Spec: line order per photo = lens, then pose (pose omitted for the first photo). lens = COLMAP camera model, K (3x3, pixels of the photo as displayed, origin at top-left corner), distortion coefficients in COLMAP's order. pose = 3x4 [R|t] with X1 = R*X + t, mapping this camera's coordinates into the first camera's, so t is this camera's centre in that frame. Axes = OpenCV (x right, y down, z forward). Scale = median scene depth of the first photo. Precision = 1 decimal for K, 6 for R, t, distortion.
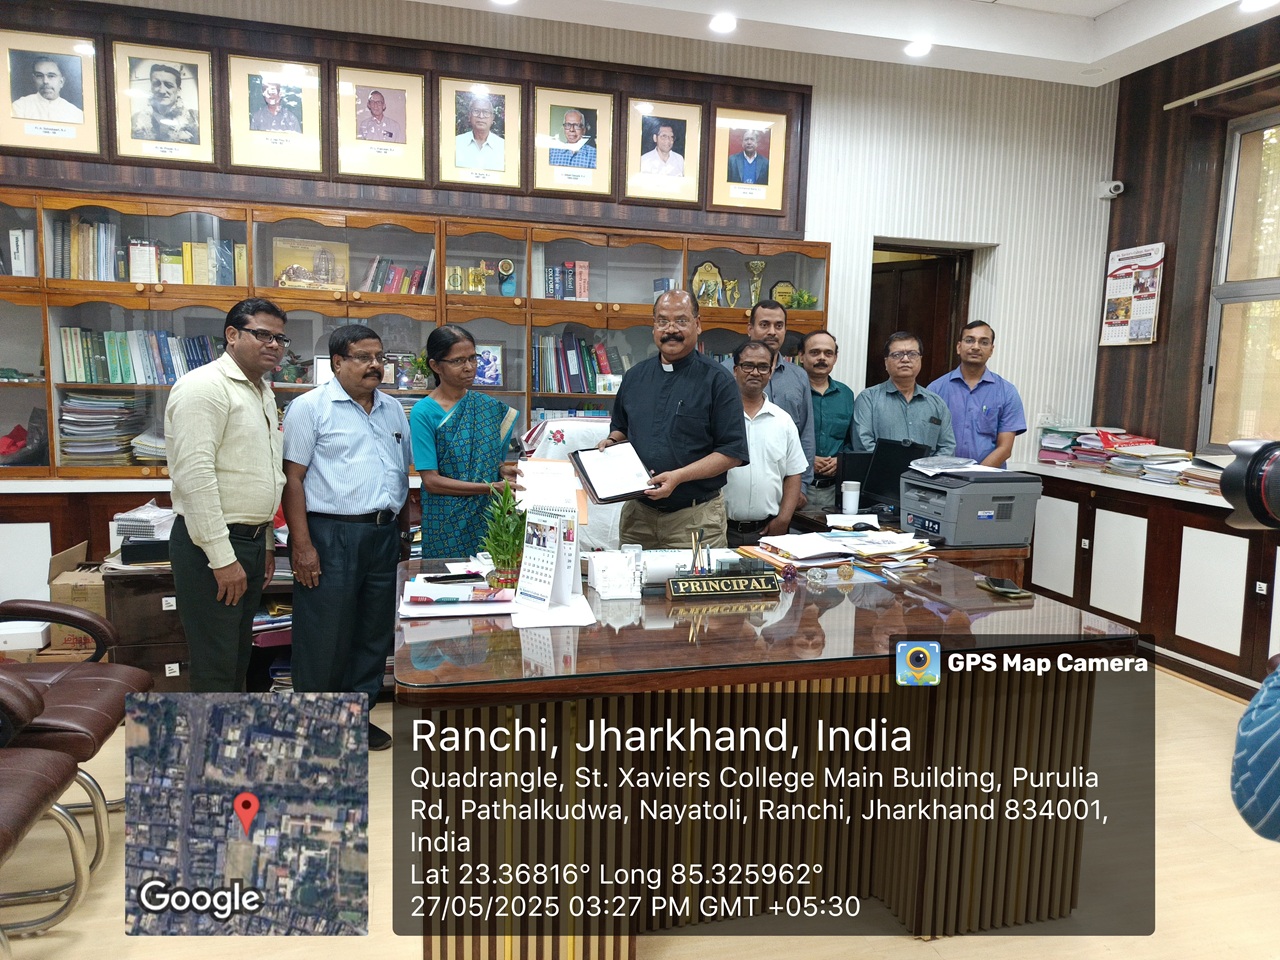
lens RADIAL K [[885.5, 0, 649.9], [0, 885.5, 479.2], [0, 0, 1]] dist [0.029283, -0.024667]
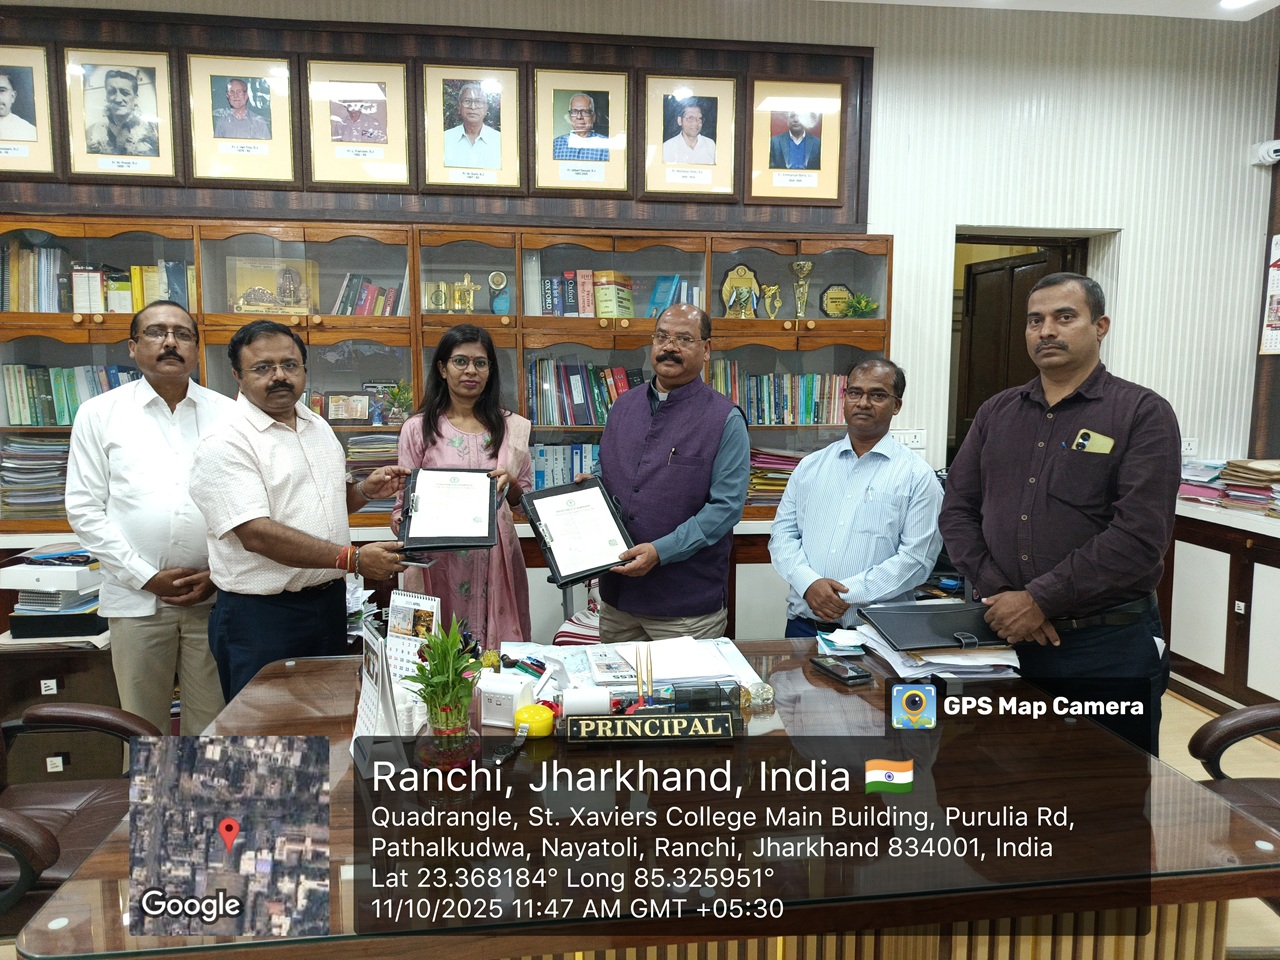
lens RADIAL K [[885.5, 0, 643.3], [0, 885.5, 481.0], [0, 0, 1]] dist [0.029283, -0.024667]
pose [[0.989395, -0.003880, -0.145198, 0.101293], [0.002654, 0.999959, -0.008639, -0.037942], [0.145226, 0.008162, 0.989365, 0.176582]]
